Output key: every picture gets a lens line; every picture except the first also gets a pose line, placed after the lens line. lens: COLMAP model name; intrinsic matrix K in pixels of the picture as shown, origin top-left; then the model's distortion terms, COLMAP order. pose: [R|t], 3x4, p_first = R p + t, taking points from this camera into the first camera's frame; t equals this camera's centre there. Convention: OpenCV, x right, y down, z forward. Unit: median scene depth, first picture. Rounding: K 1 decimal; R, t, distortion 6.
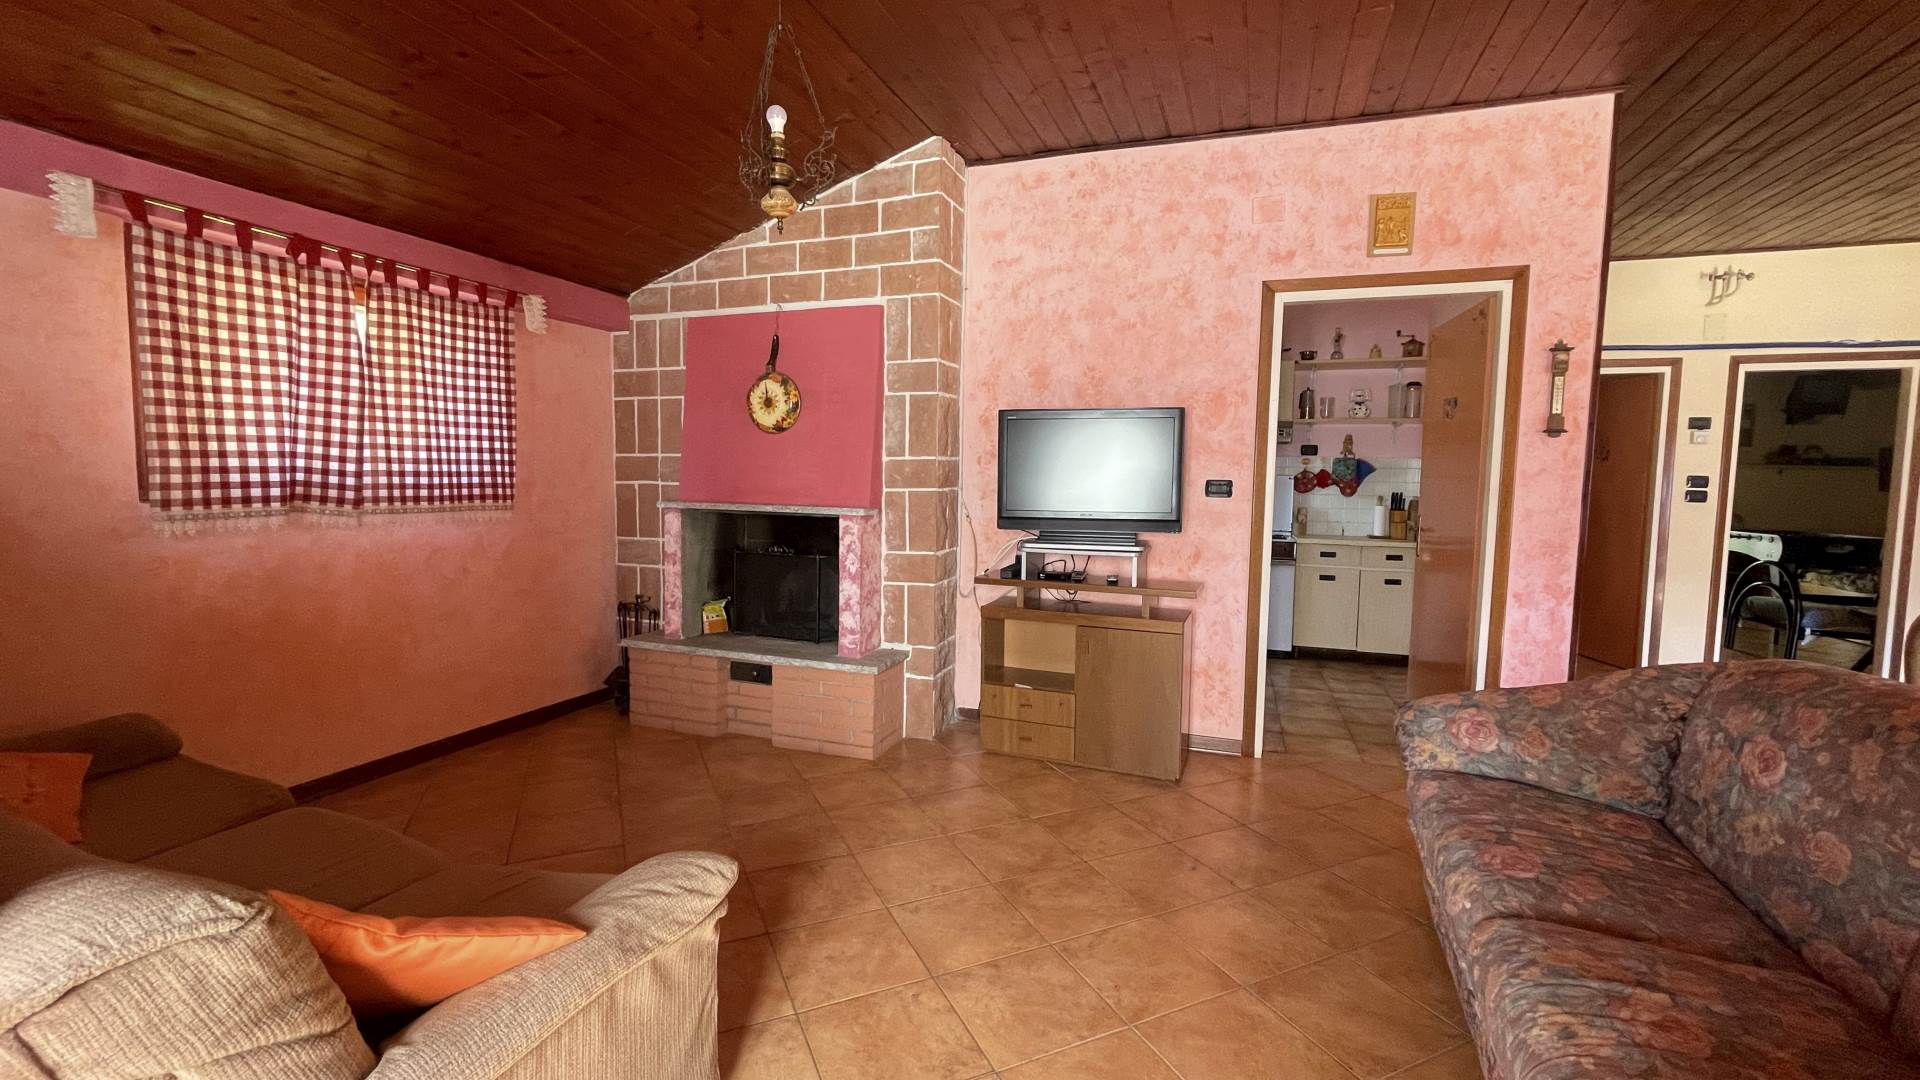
lens RADIAL K [[774.3, 0, 958.8], [0, 774.3, 540.3], [0, 0, 1]] dist [-0.006102, 0.001332]
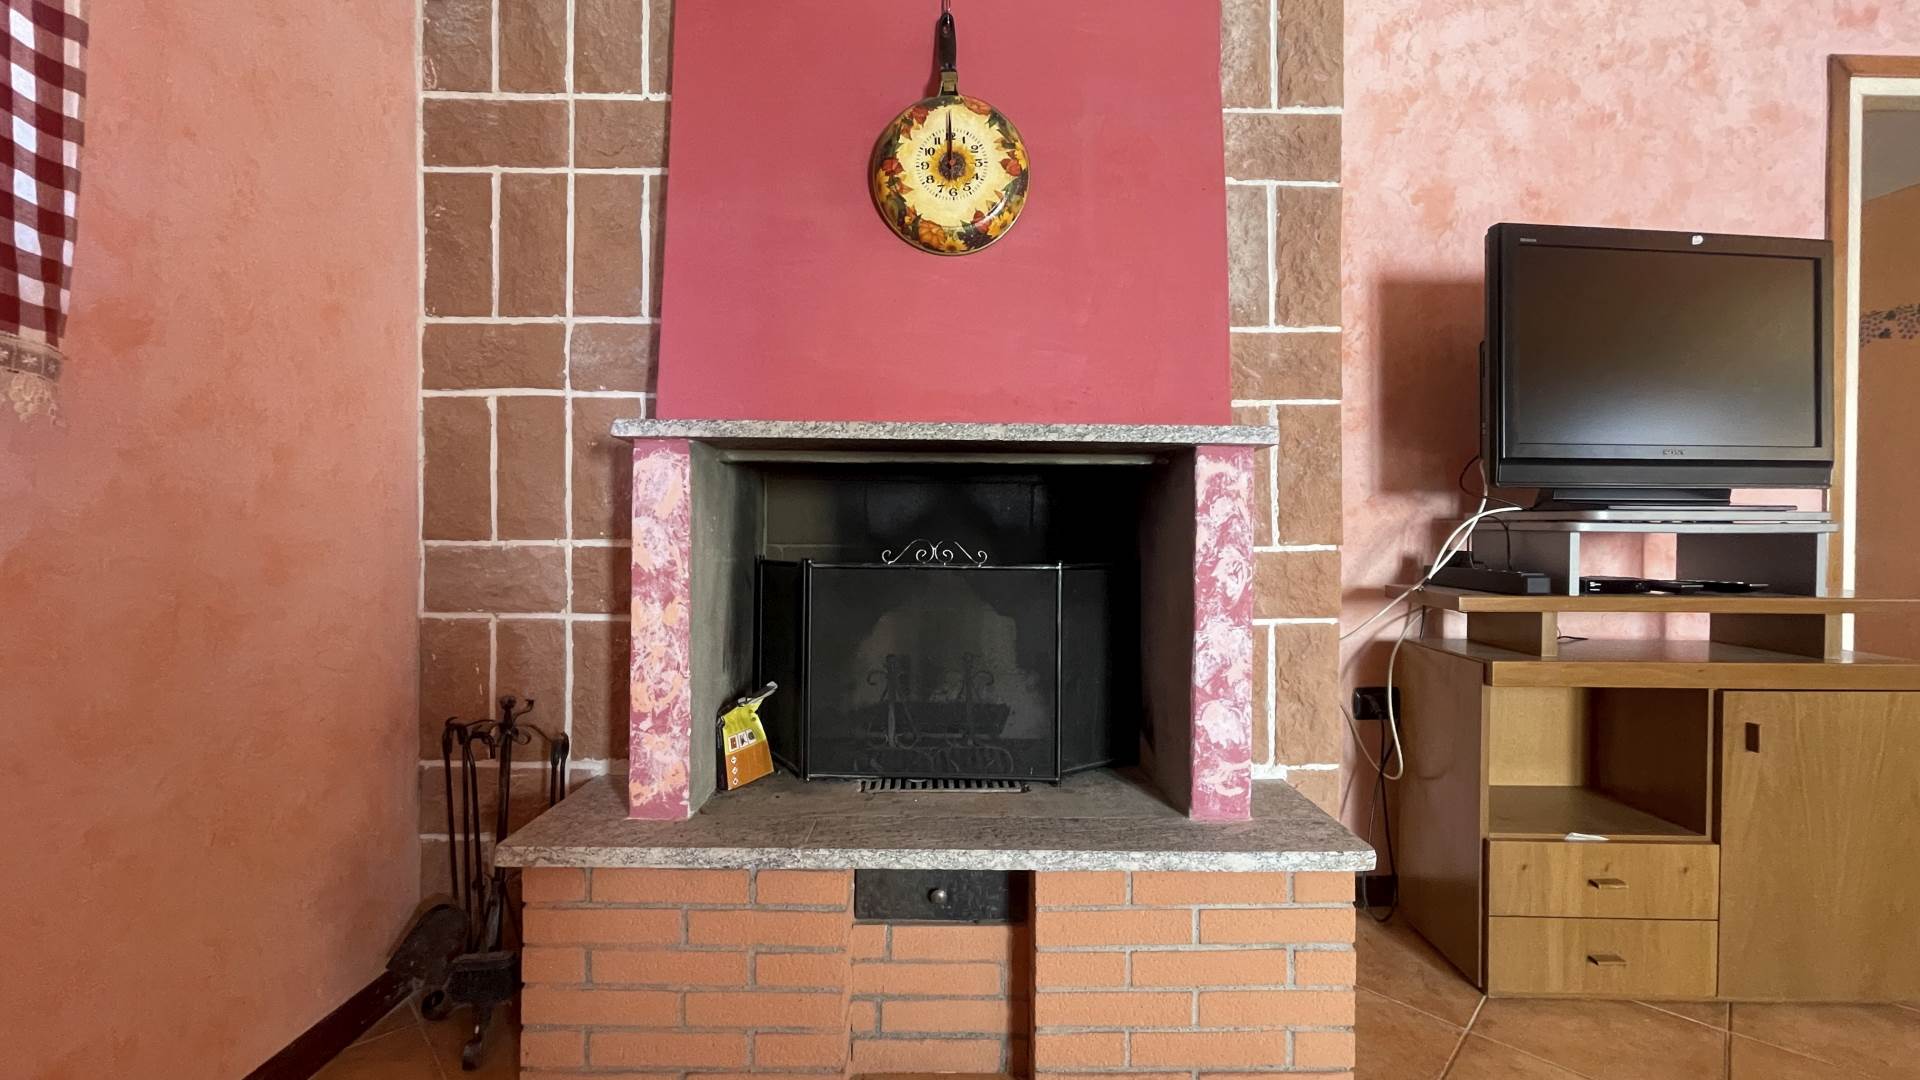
lens RADIAL K [[774.3, 0, 960.7], [0, 774.3, 539.4], [0, 0, 1]] dist [-0.006102, 0.001332]
pose [[0.938611, -0.014446, 0.344676, -0.393100], [0.037590, 0.997457, -0.060559, 0.031492], [-0.342924, 0.069797, 0.936766, 0.680058]]
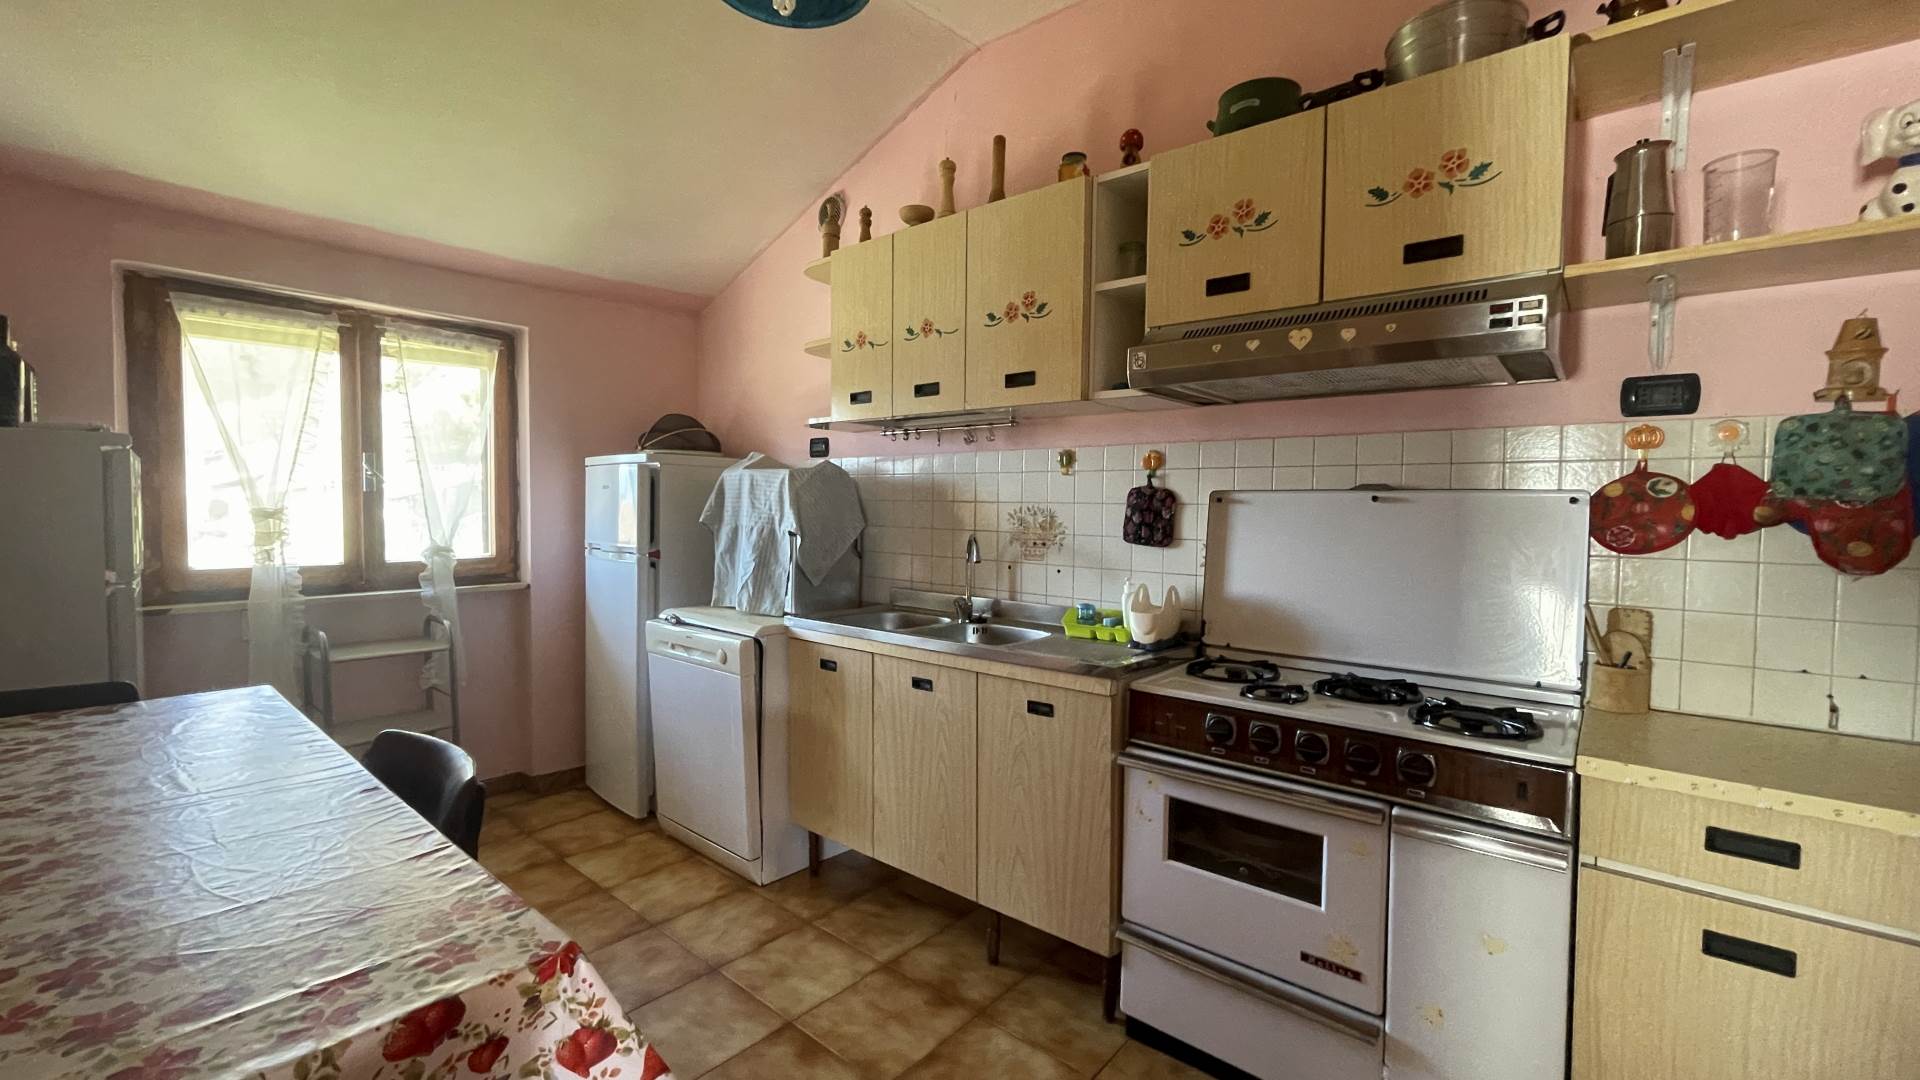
lens RADIAL K [[774.3, 0, 961.8], [0, 774.3, 539.0], [0, 0, 1]] dist [-0.006102, 0.001332]
pose [[0.936529, 0.007577, -0.350508, 0.522427], [-0.021227, 0.999158, -0.035116, -0.085415], [0.349946, 0.040328, 0.935901, 1.087215]]
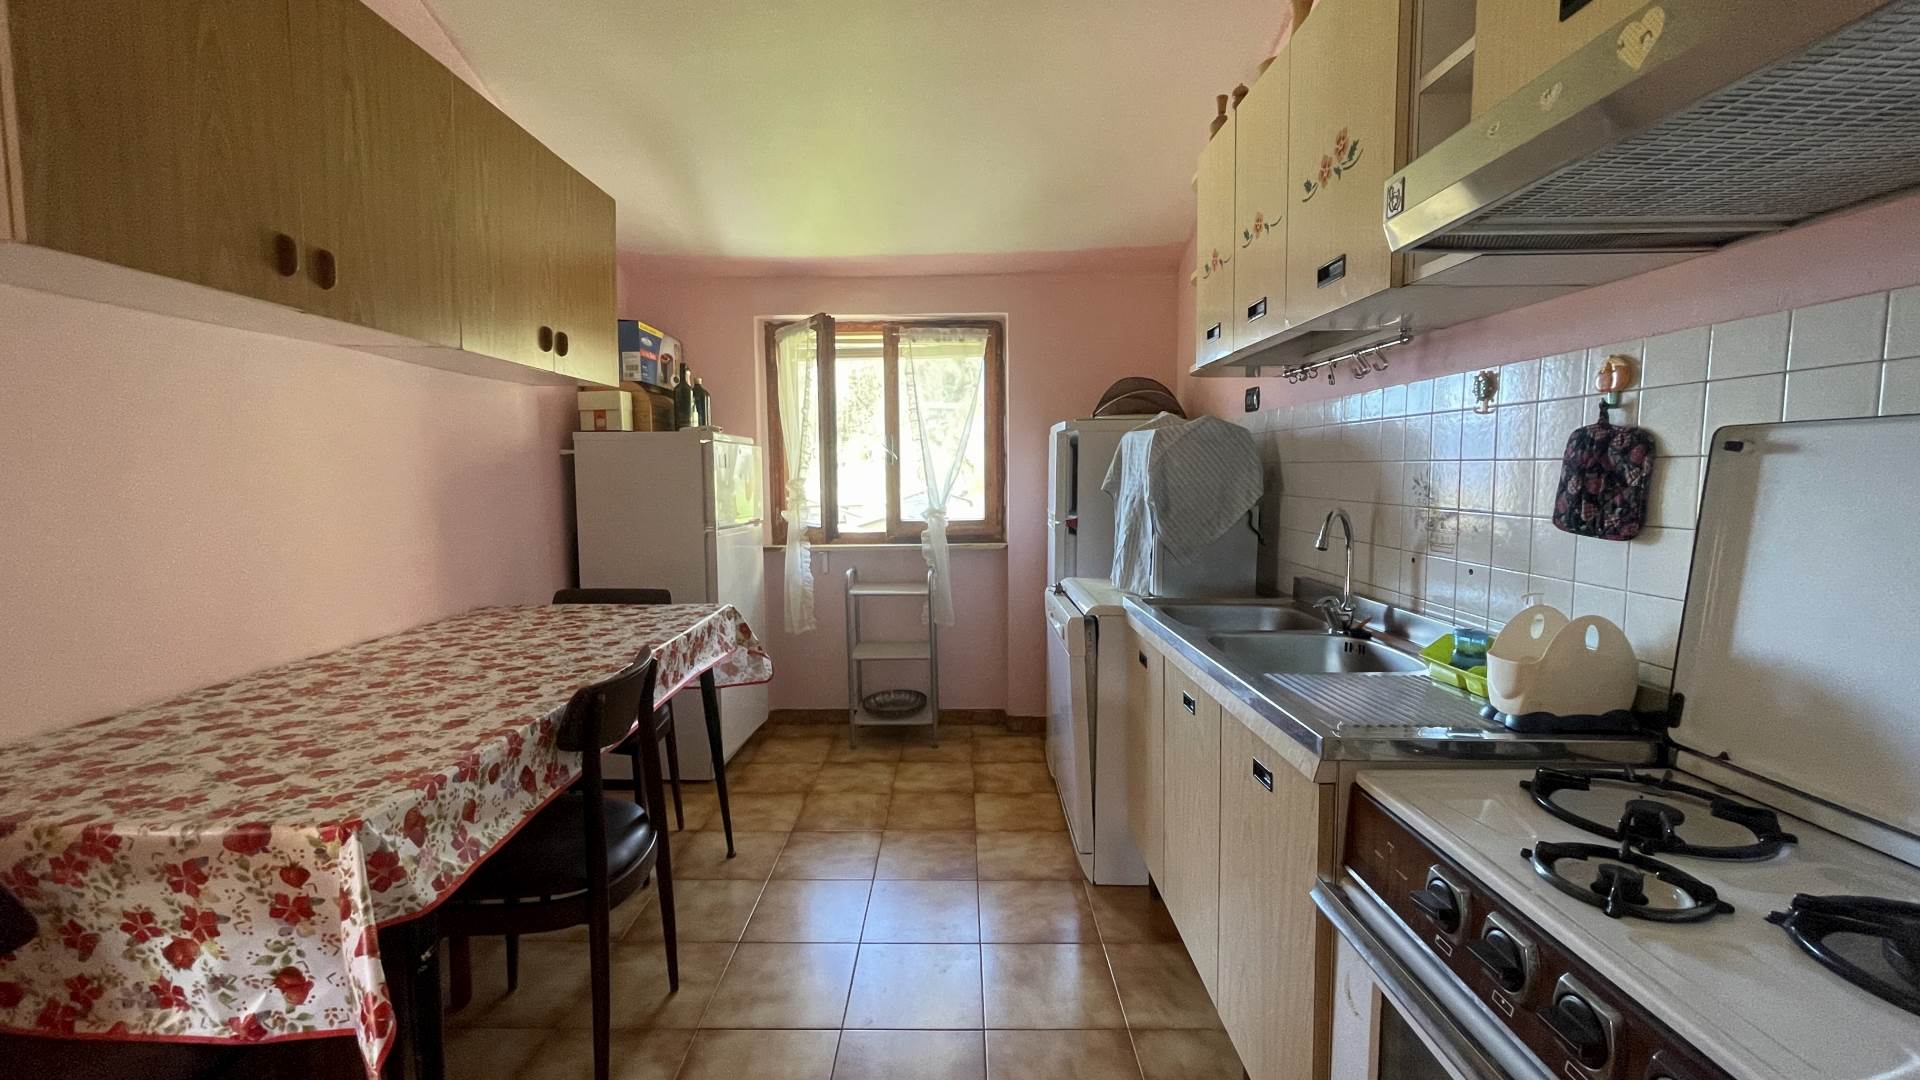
lens RADIAL K [[774.3, 0, 955.4], [0, 774.3, 541.1], [0, 0, 1]] dist [-0.006102, 0.001332]
pose [[0.336435, 0.063912, -0.939535, 0.667938], [-0.060442, 0.997103, 0.046184, -0.102416], [0.939765, 0.041250, 0.339323, 1.359024]]
